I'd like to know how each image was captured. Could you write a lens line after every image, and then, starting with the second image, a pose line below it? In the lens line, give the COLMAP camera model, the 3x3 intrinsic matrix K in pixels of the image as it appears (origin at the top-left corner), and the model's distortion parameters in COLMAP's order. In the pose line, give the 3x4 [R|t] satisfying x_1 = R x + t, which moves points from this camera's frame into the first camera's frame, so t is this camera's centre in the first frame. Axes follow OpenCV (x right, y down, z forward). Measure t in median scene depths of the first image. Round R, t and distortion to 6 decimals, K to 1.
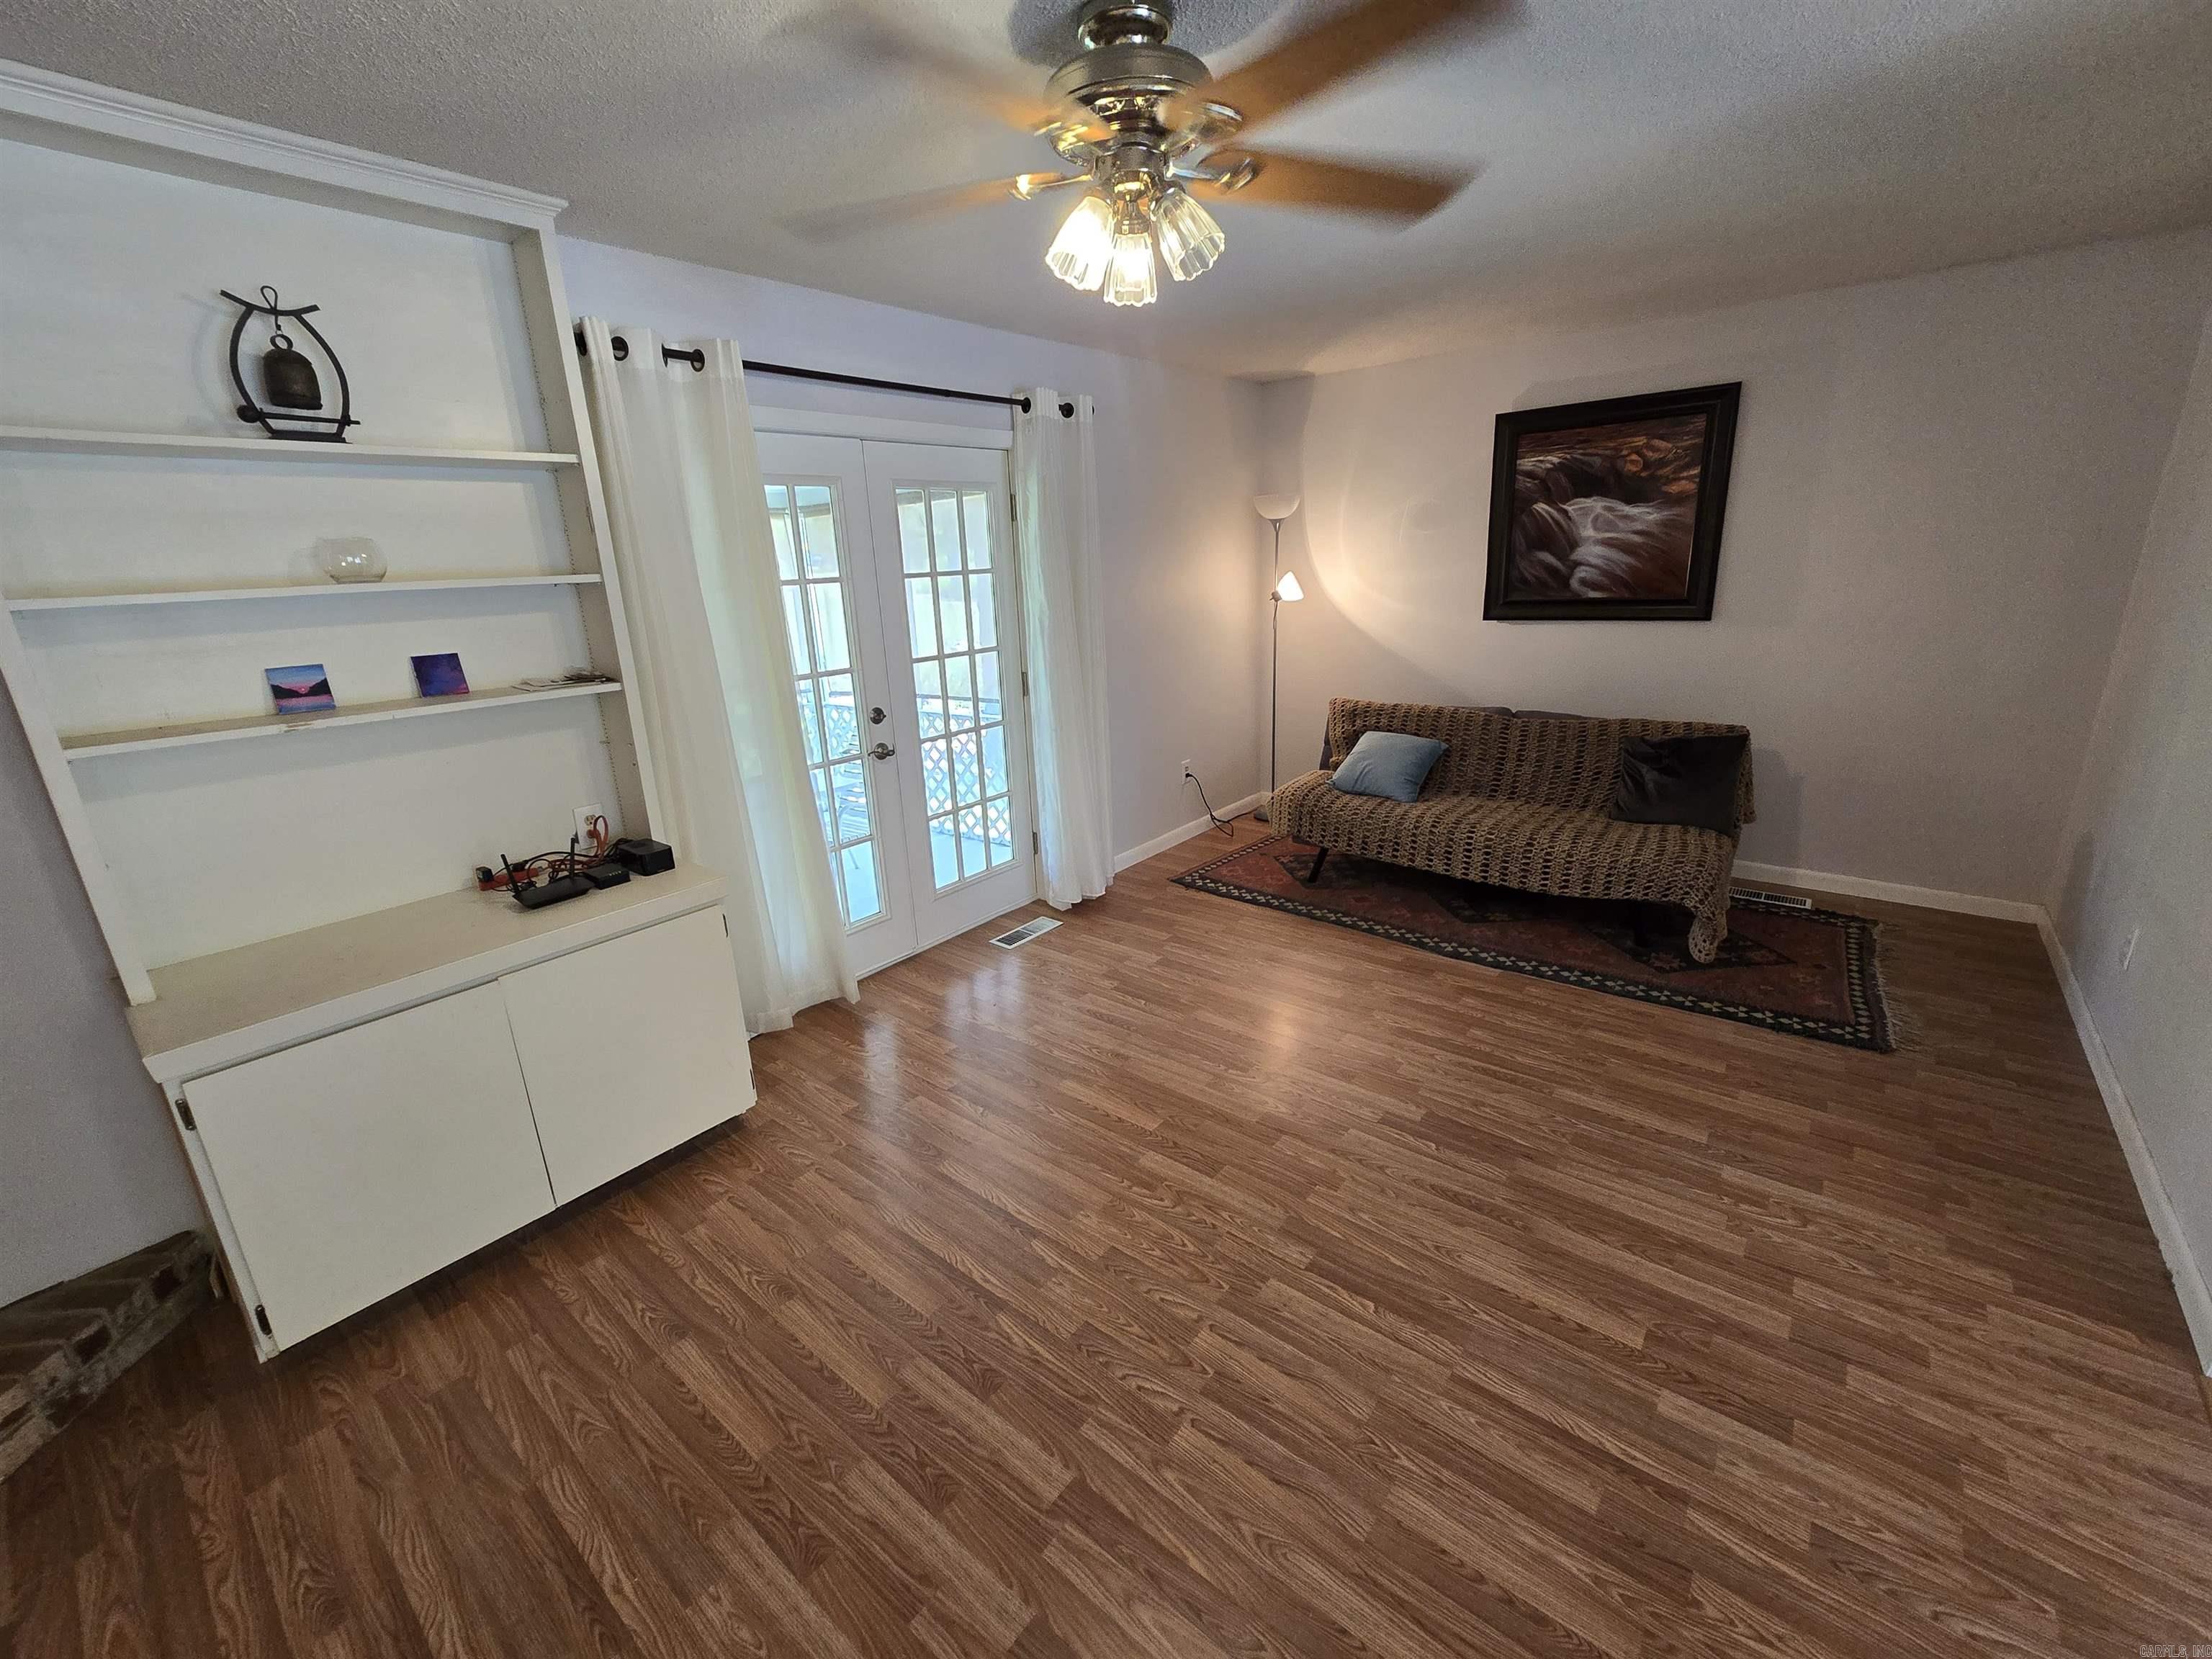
lens RADIAL K [[903.4, 0, 1092.3], [0, 903.4, 823.1], [0, 0, 1]] dist [-0.005124, 0.000307]
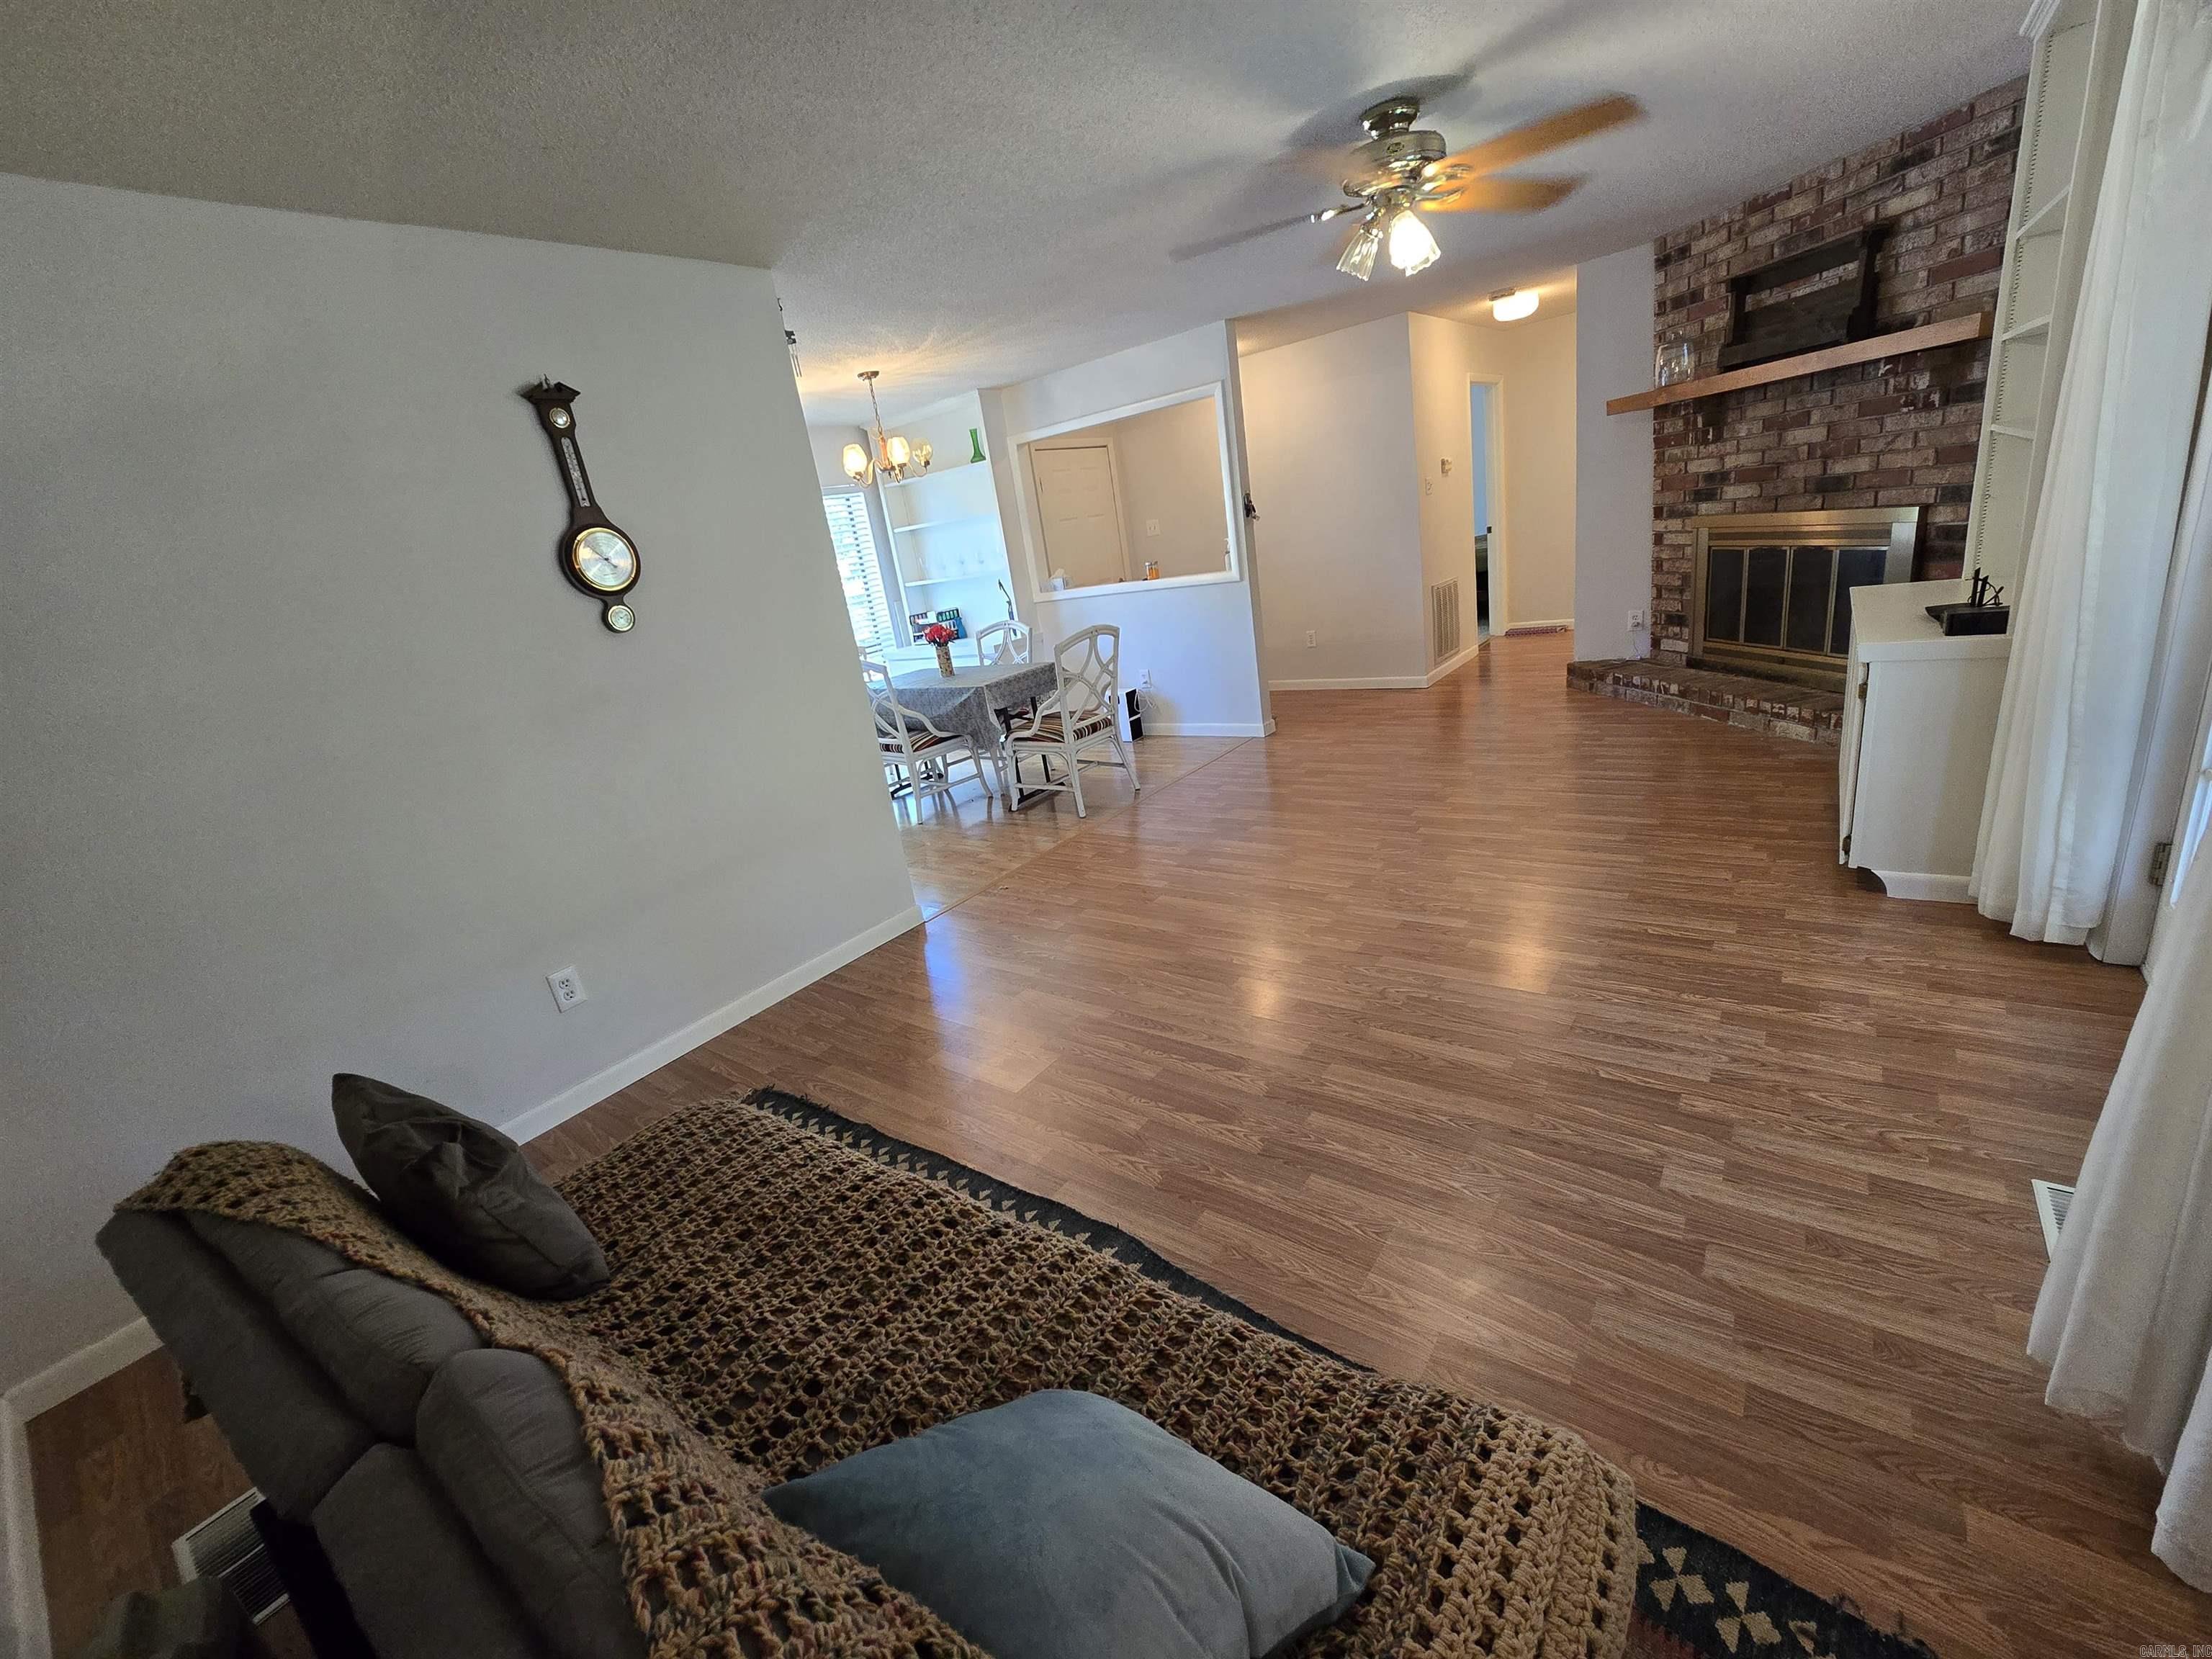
lens RADIAL K [[900.9, 0, 1100.2], [0, 900.9, 821.7], [0, 0, 1]] dist [-0.003296, -0.000349]
pose [[-0.979264, 0.201757, 0.018351, 0.326071], [0.176830, 0.807029, 0.563414, -0.346335], [0.098863, 0.554976, -0.825971, 1.243333]]
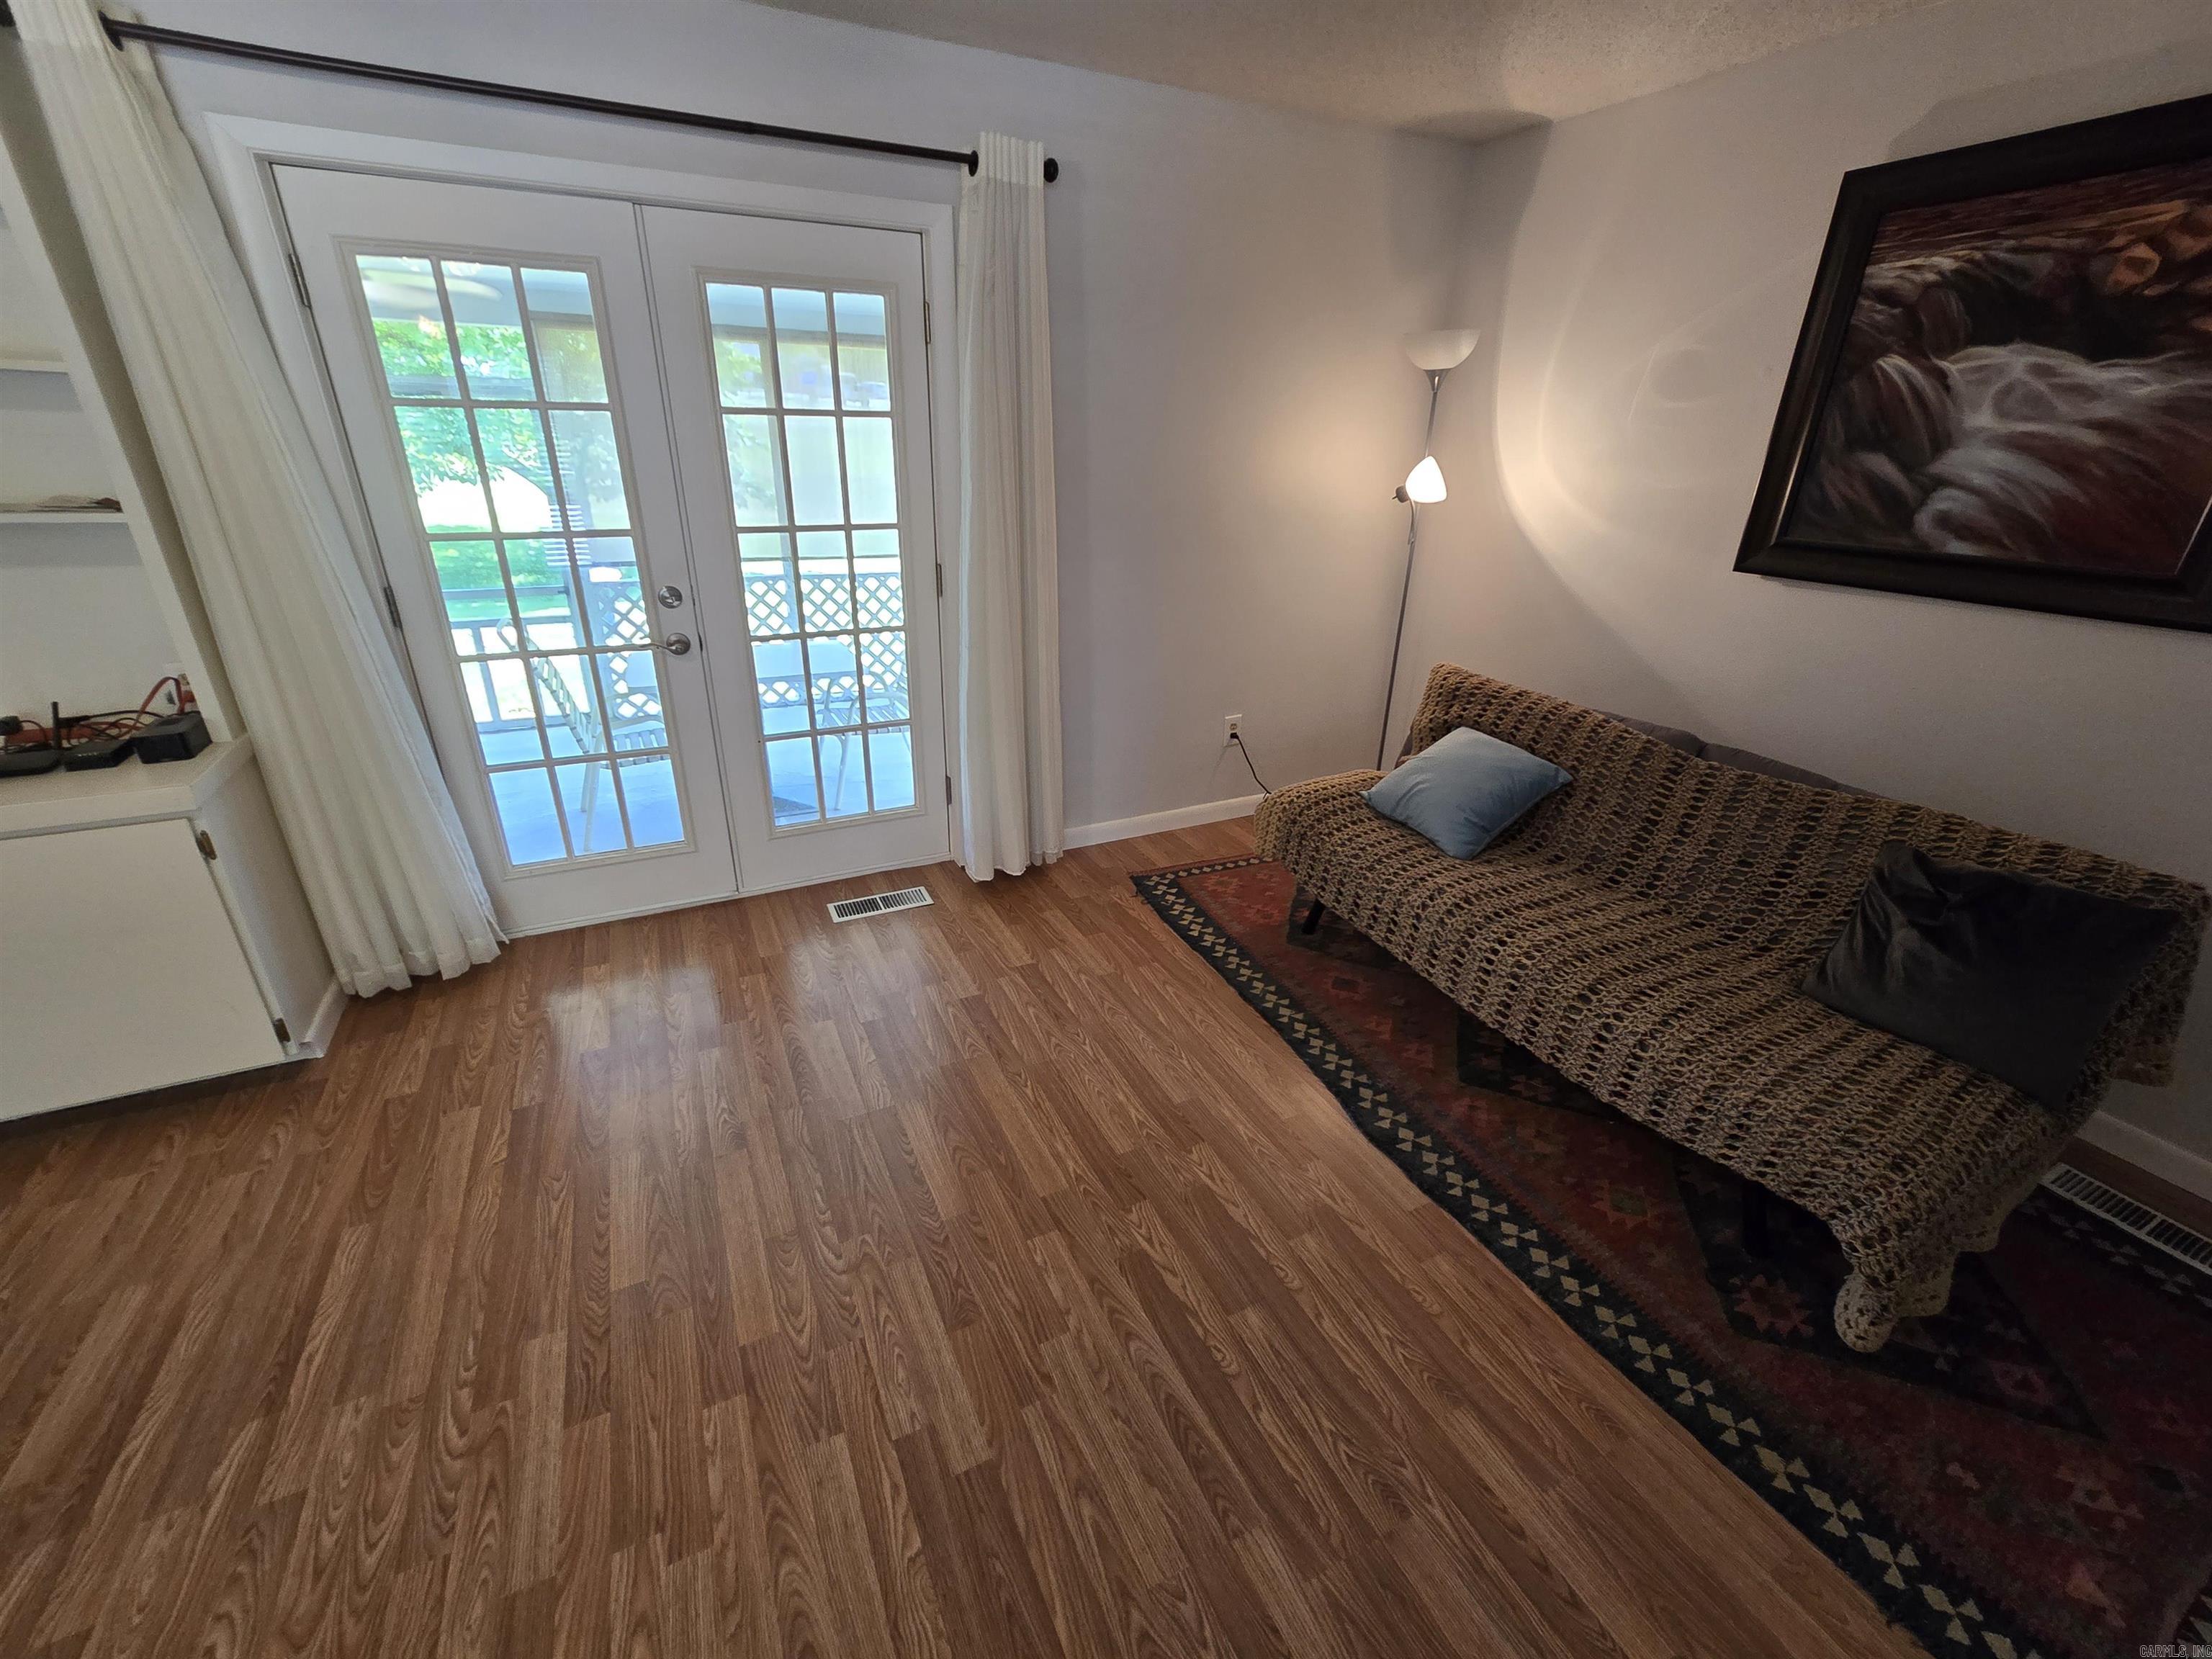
lens RADIAL K [[906.6, 0, 1093.4], [0, 906.6, 820.4], [0, 0, 1]] dist [-0.007330, 0.003077]
pose [[0.908200, 0.224768, -0.353060, 0.371835], [-0.178235, 0.970950, 0.159651, -0.111688], [0.378688, -0.082068, 0.921879, 0.377714]]
